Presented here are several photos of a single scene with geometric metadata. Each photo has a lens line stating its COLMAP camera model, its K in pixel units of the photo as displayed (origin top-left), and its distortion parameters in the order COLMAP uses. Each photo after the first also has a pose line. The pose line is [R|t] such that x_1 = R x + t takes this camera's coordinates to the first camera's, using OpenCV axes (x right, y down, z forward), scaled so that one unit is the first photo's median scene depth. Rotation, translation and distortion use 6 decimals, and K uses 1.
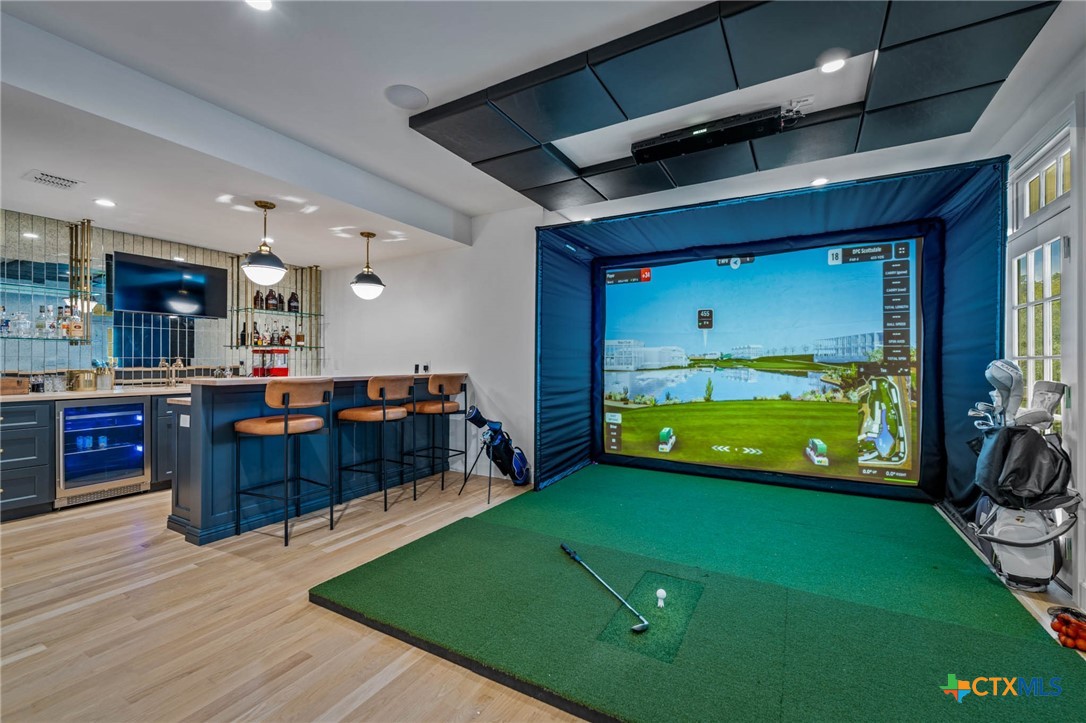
lens RADIAL K [[450.0, 0, 543.8], [0, 450.0, 362.0], [0, 0, 1]] dist [-0.000426, -0.000039]
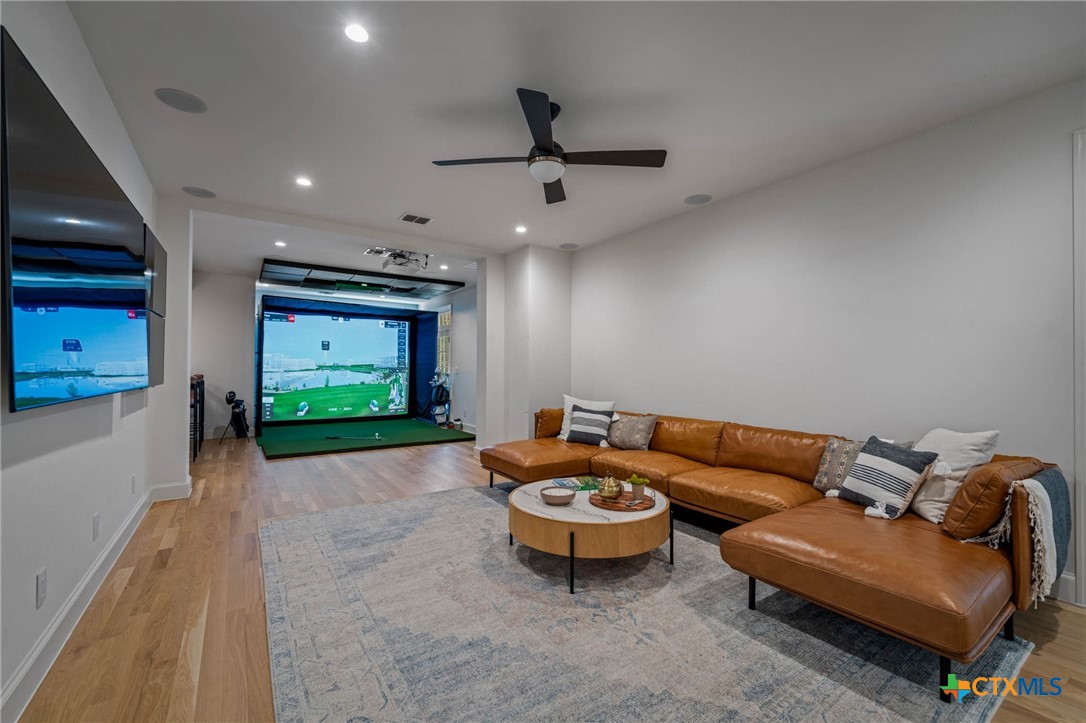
lens RADIAL K [[450.0, 0, 540.7], [0, 450.0, 361.5], [0, 0, 1]] dist [-0.000426, -0.000039]
pose [[0.434425, 0.016031, 0.900565, -1.032320], [-0.007597, 0.999871, -0.014134, -0.003903], [-0.900676, -0.000702, 0.434491, -0.731426]]
